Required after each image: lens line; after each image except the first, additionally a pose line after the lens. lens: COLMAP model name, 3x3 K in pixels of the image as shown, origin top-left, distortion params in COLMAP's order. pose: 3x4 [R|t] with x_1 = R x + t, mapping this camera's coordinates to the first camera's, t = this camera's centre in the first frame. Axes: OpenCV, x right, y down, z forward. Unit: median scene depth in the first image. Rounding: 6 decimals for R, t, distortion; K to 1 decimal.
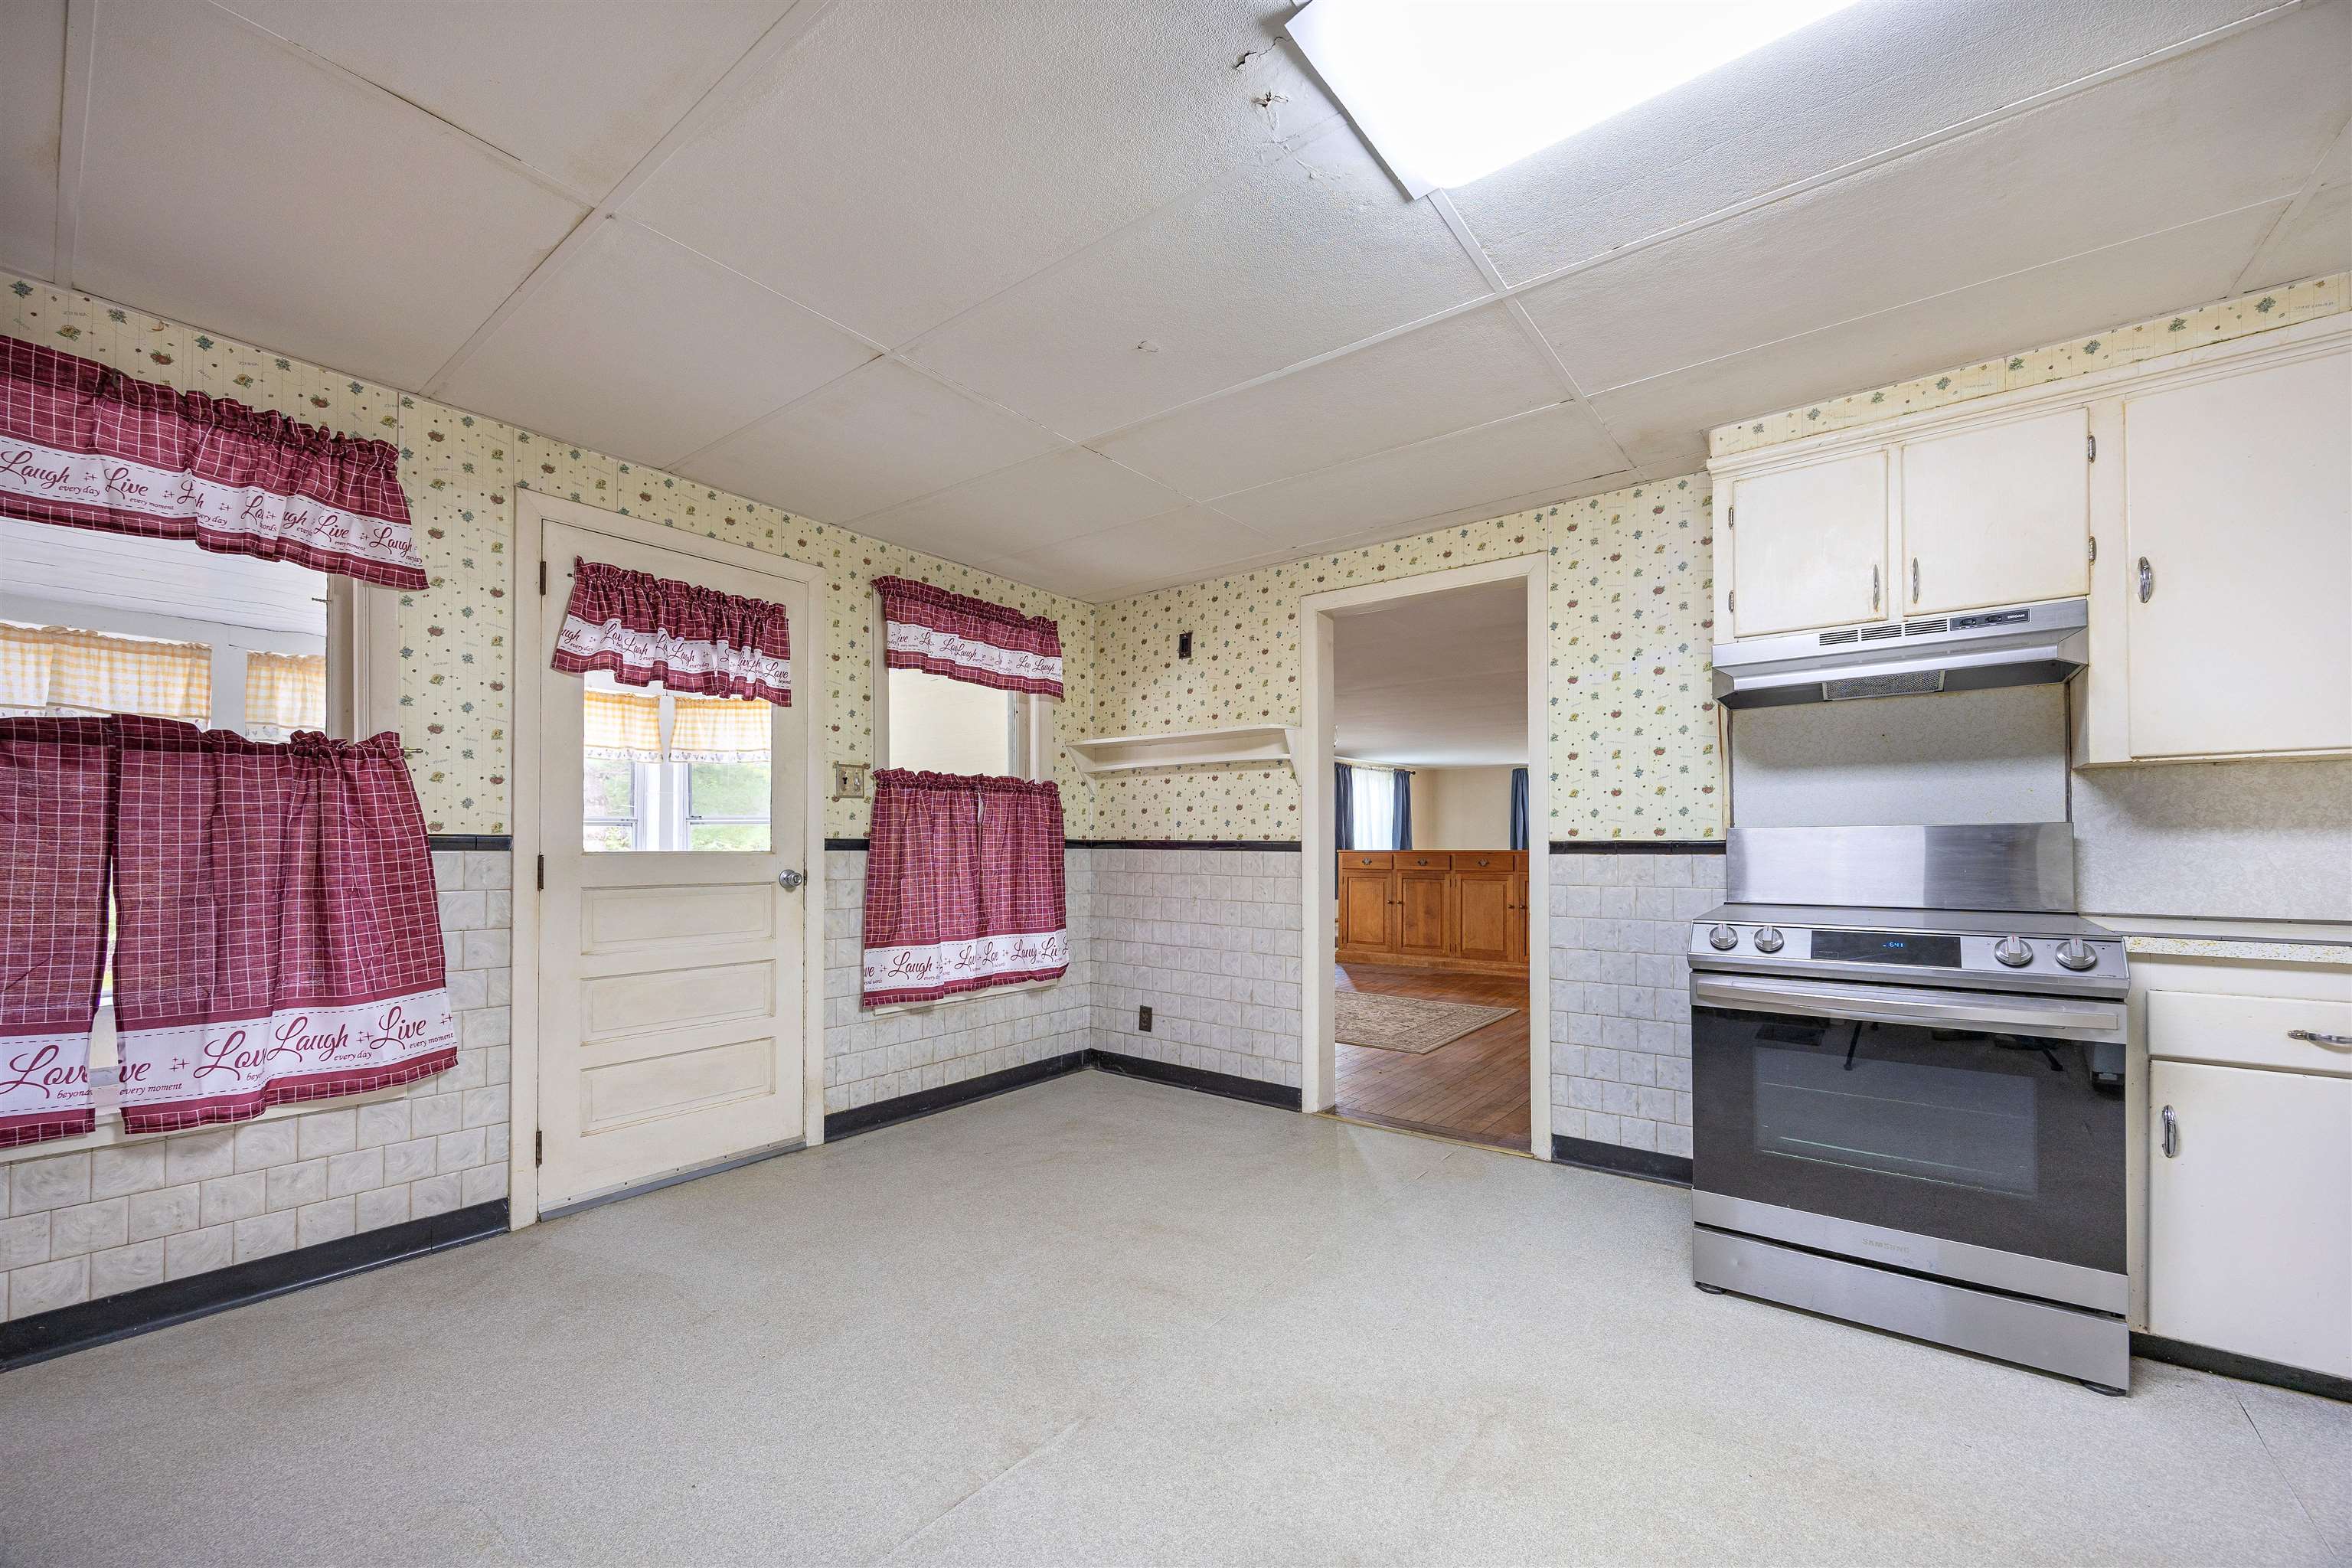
lens RADIAL K [[910.3, 0, 1187.5], [0, 910.3, 840.4], [0, 0, 1]] dist [-0.001073, 0.000065]
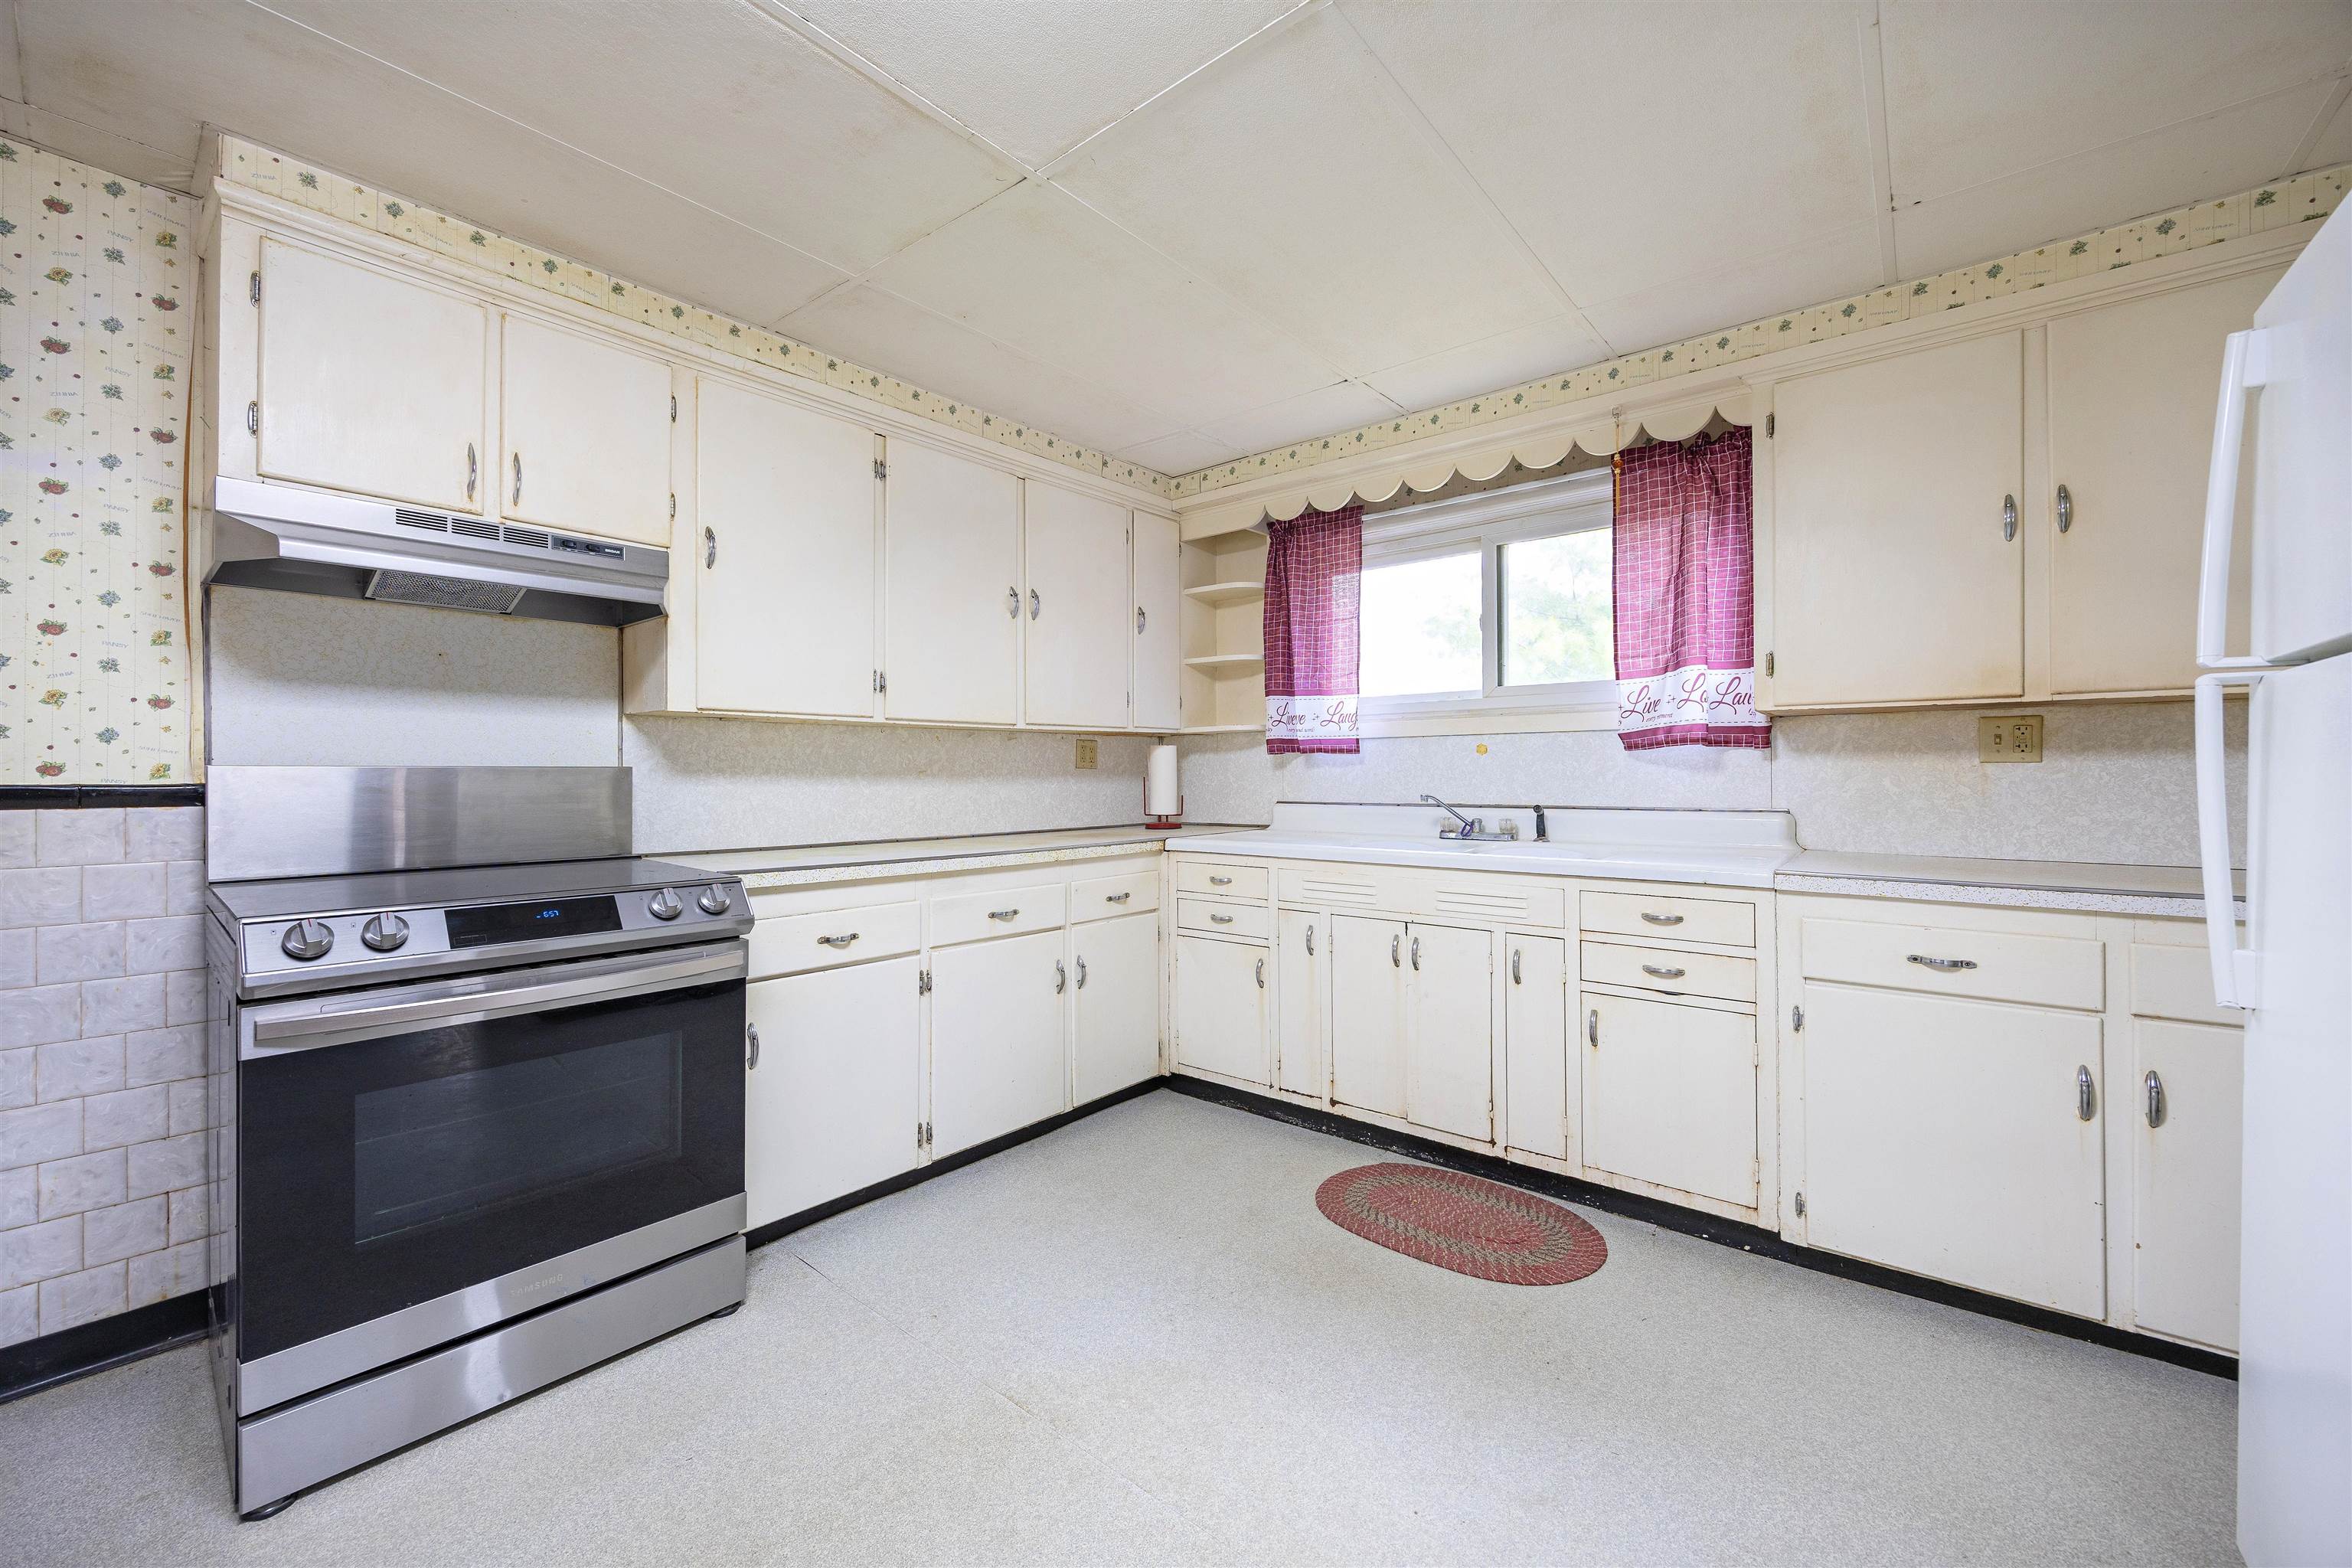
lens RADIAL K [[936.0, 0, 1186.5], [0, 936.0, 771.9], [0, 0, 1]] dist [-0.002596, -0.000345]
pose [[0.043171, 0.008823, 0.999029, -0.029733], [-0.006051, 0.999945, -0.008569, -0.006639], [-0.999049, -0.005675, 0.043222, 0.246687]]
